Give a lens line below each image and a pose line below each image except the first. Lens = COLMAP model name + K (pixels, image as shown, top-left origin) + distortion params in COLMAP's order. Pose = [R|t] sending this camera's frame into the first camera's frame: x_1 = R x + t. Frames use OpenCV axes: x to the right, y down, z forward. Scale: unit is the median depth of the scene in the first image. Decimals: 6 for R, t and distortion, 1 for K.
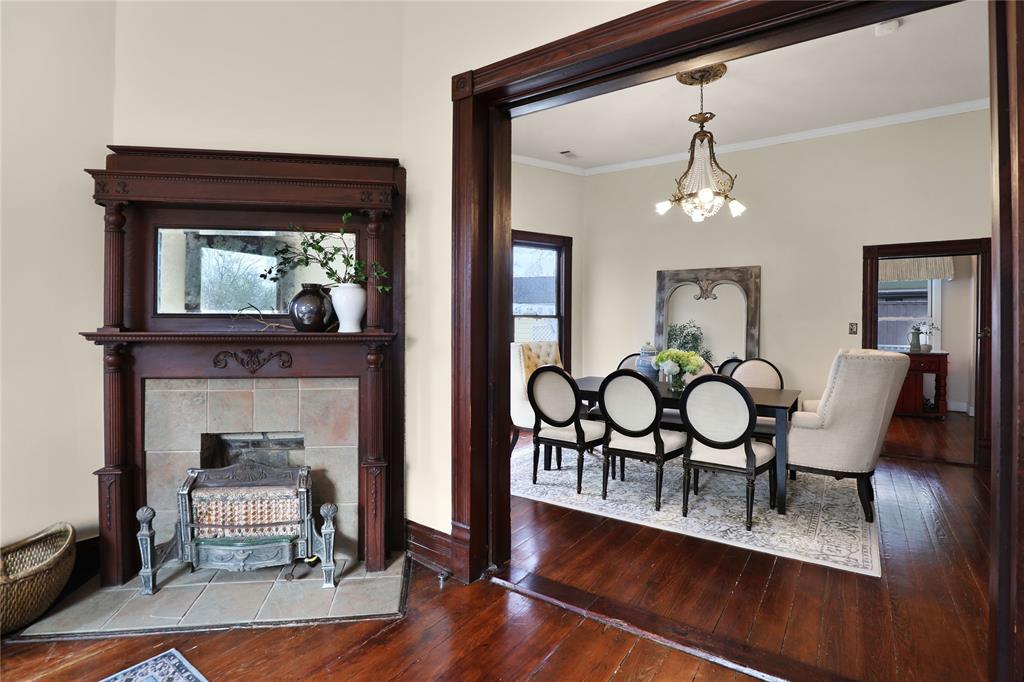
lens RADIAL K [[491.3, 0, 514.3], [0, 491.3, 329.7], [0, 0, 1]] dist [-0.033543, -0.000347]
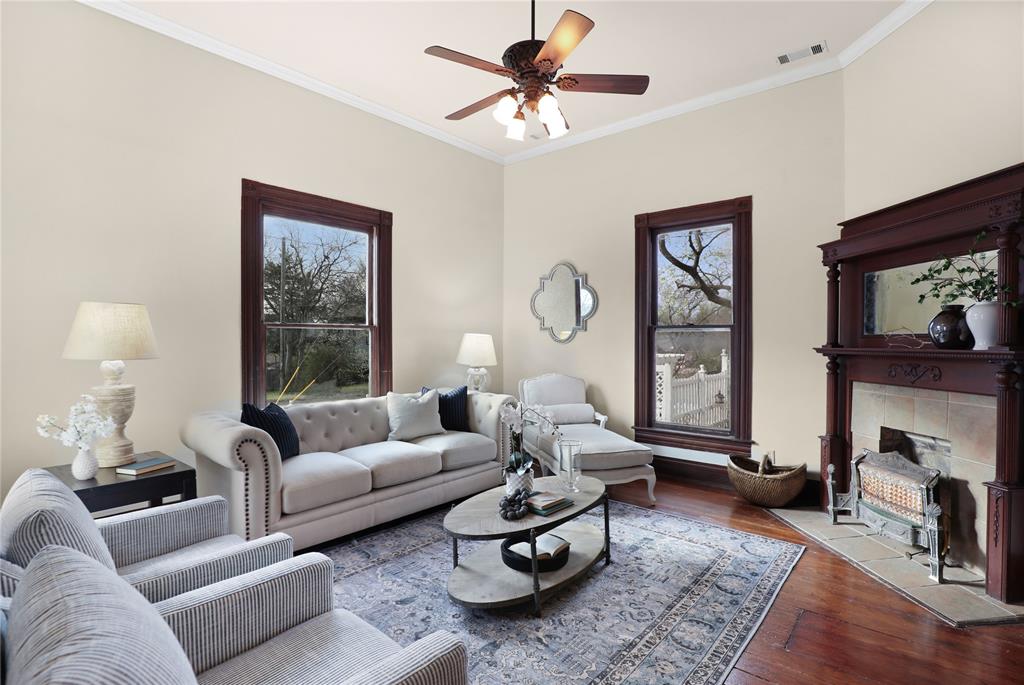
lens RADIAL K [[495.8, 0, 508.4], [0, 495.8, 345.1], [0, 0, 1]] dist [-0.031248, -0.000097]
pose [[-0.110328, 0.000336, -0.993895, 0.705782], [-0.013360, 0.999909, 0.001821, 0.005931], [0.993805, 0.013480, -0.110313, 0.129561]]
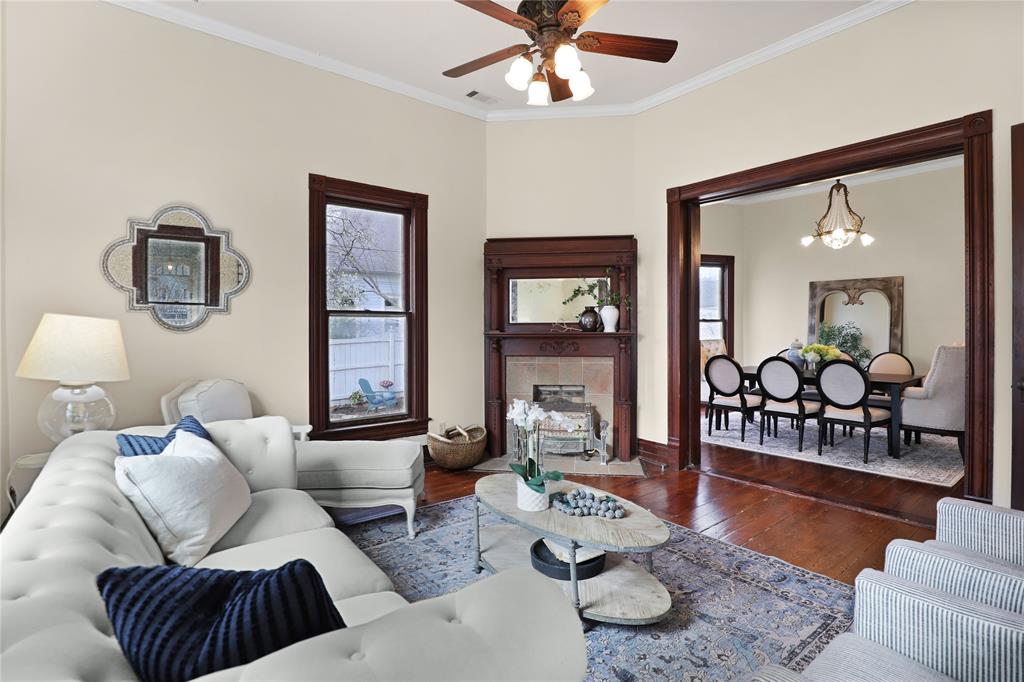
lens RADIAL K [[499.3, 0, 517.5], [0, 499.3, 334.5], [0, 0, 1]] dist [-0.029481, 0.000050]
pose [[0.959534, -0.004338, -0.281560, -0.133003], [0.005423, 0.999981, 0.003077, 0.006486], [0.281542, -0.004479, 0.959539, -0.855793]]
